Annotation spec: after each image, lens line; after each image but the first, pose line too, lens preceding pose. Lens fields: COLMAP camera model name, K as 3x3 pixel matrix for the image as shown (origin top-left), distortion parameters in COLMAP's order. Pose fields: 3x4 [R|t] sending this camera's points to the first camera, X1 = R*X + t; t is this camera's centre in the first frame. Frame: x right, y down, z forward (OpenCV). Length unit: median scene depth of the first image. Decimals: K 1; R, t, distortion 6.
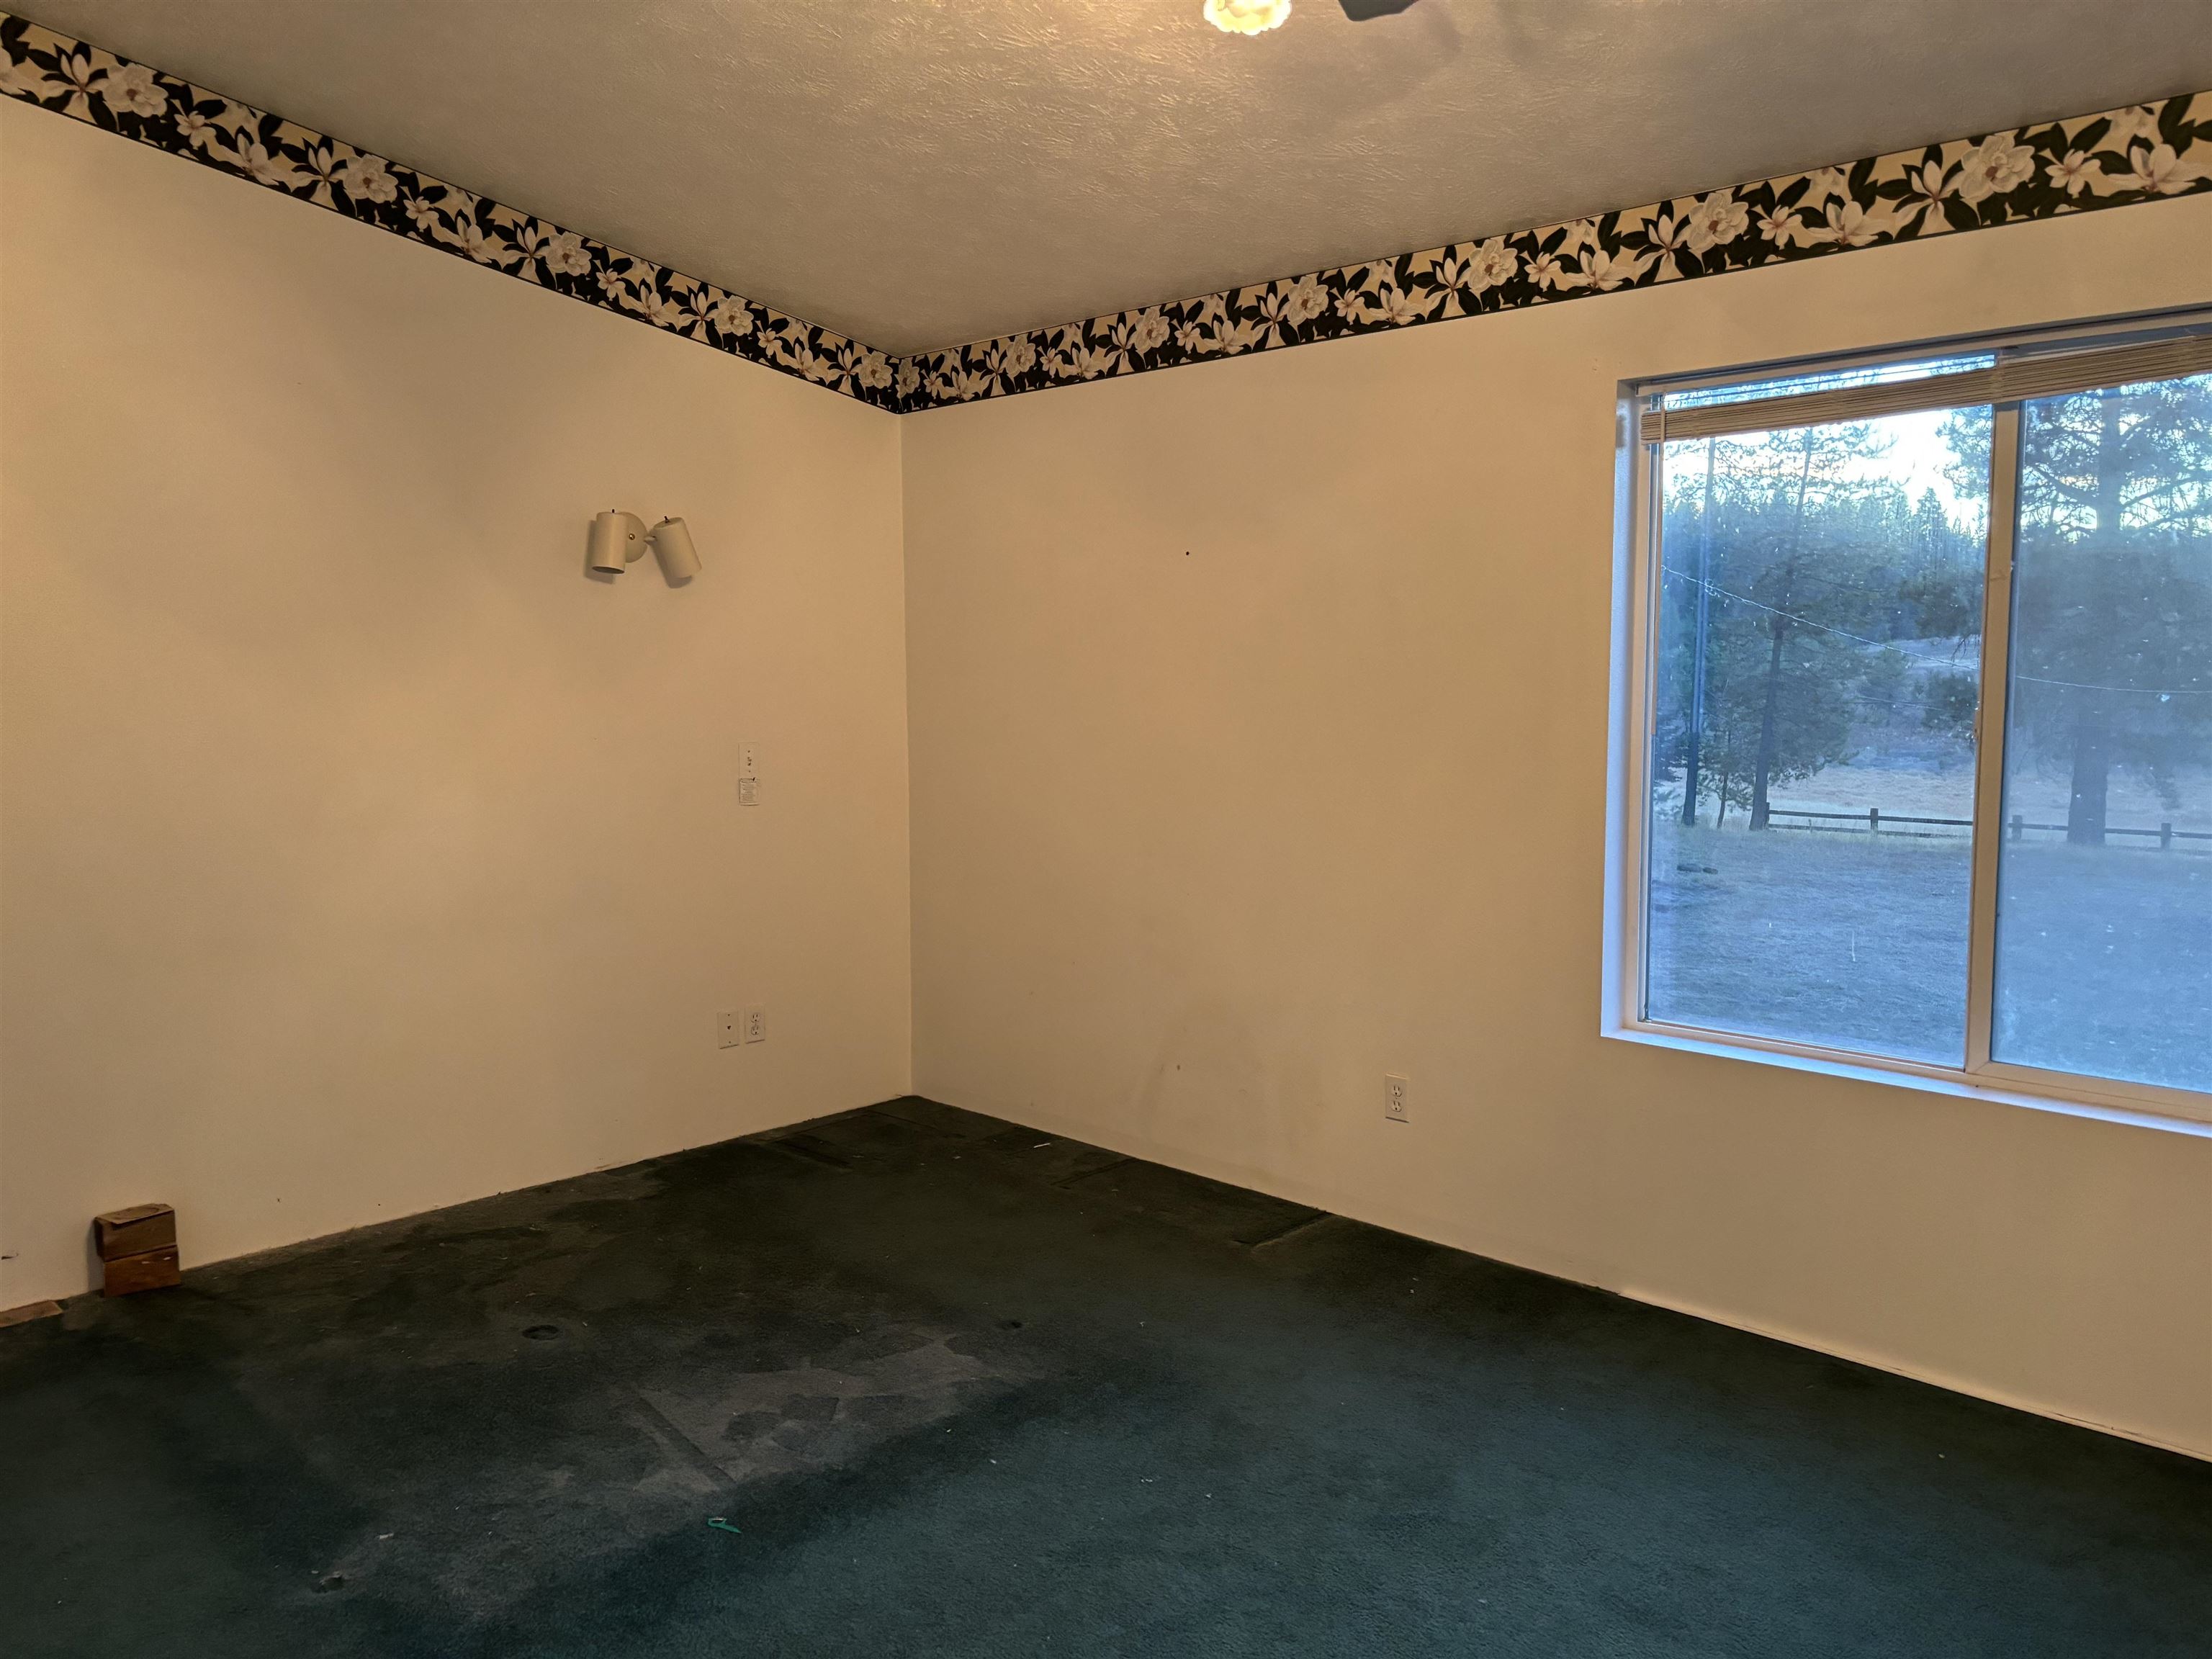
lens RADIAL K [[1666.9, 0, 1093.2], [0, 1666.9, 835.3], [0, 0, 1]] dist [0.009039, 0.002054]
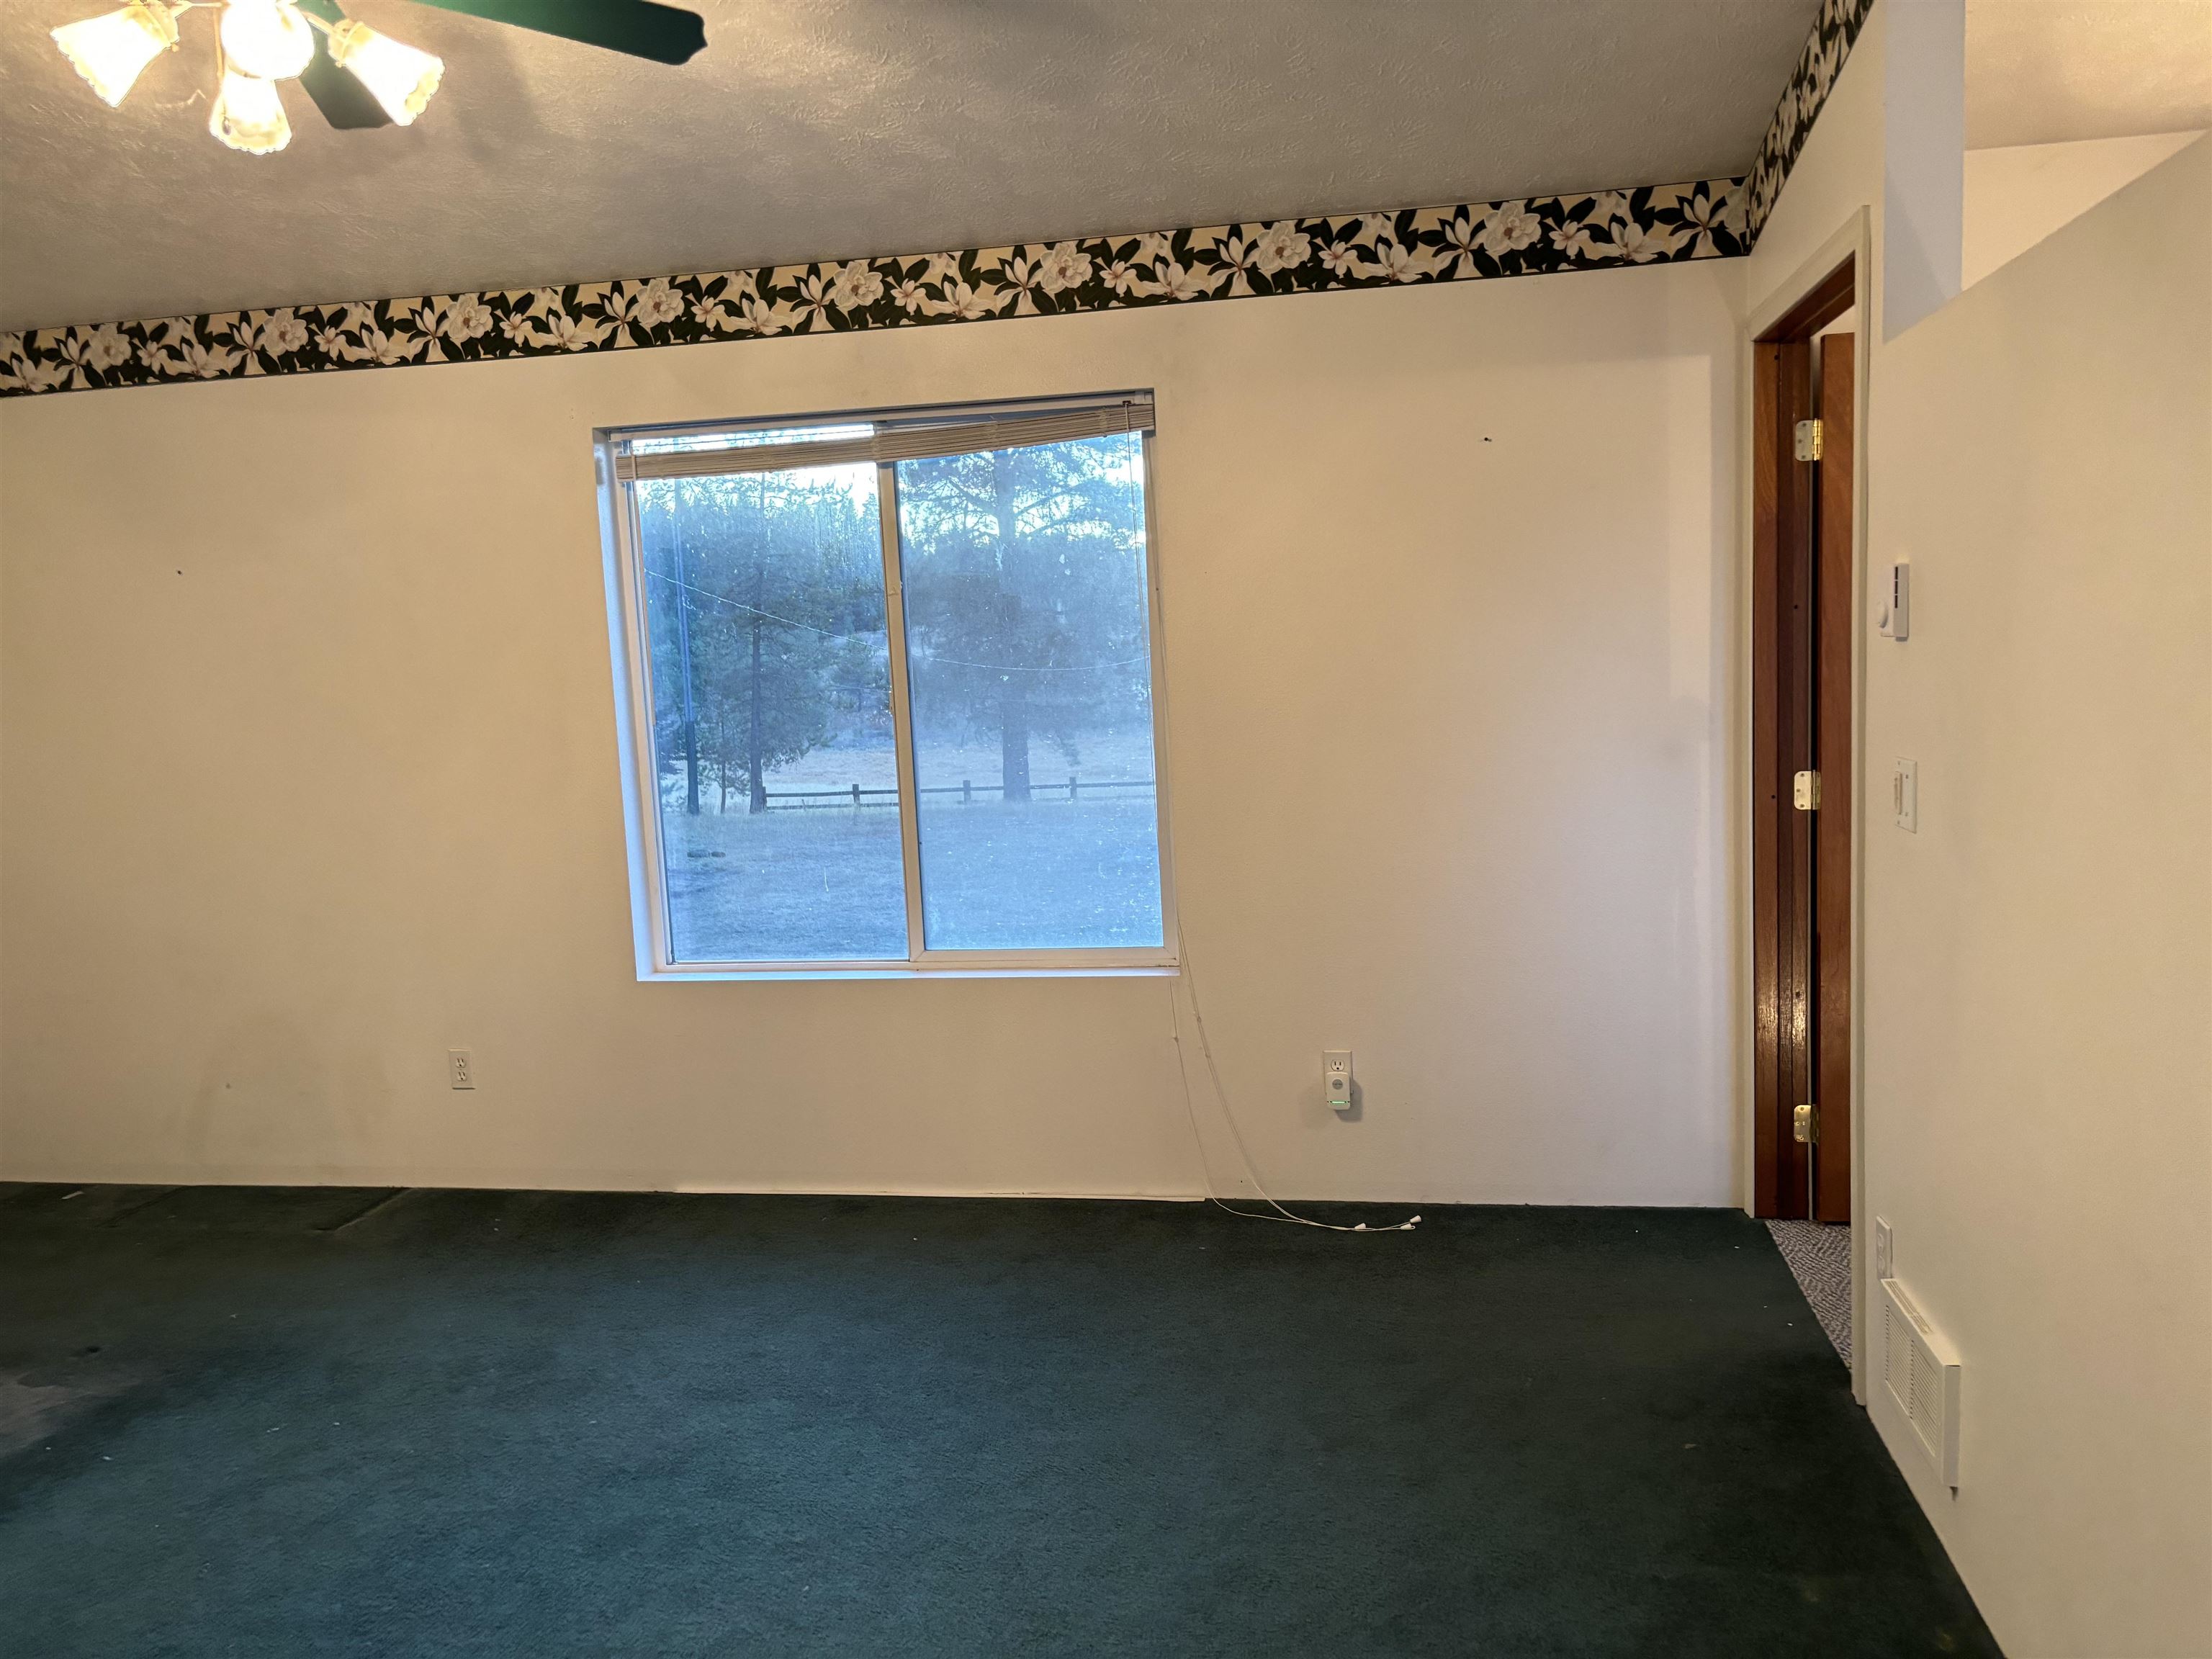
lens RADIAL K [[1666.9, 0, 1093.2], [0, 1666.9, 835.3], [0, 0, 1]] dist [0.009039, 0.002054]
pose [[0.833697, -0.097662, 0.543518, -0.056154], [0.097689, 0.994797, 0.028905, 0.013353], [-0.543513, 0.028998, 0.838899, -0.162963]]
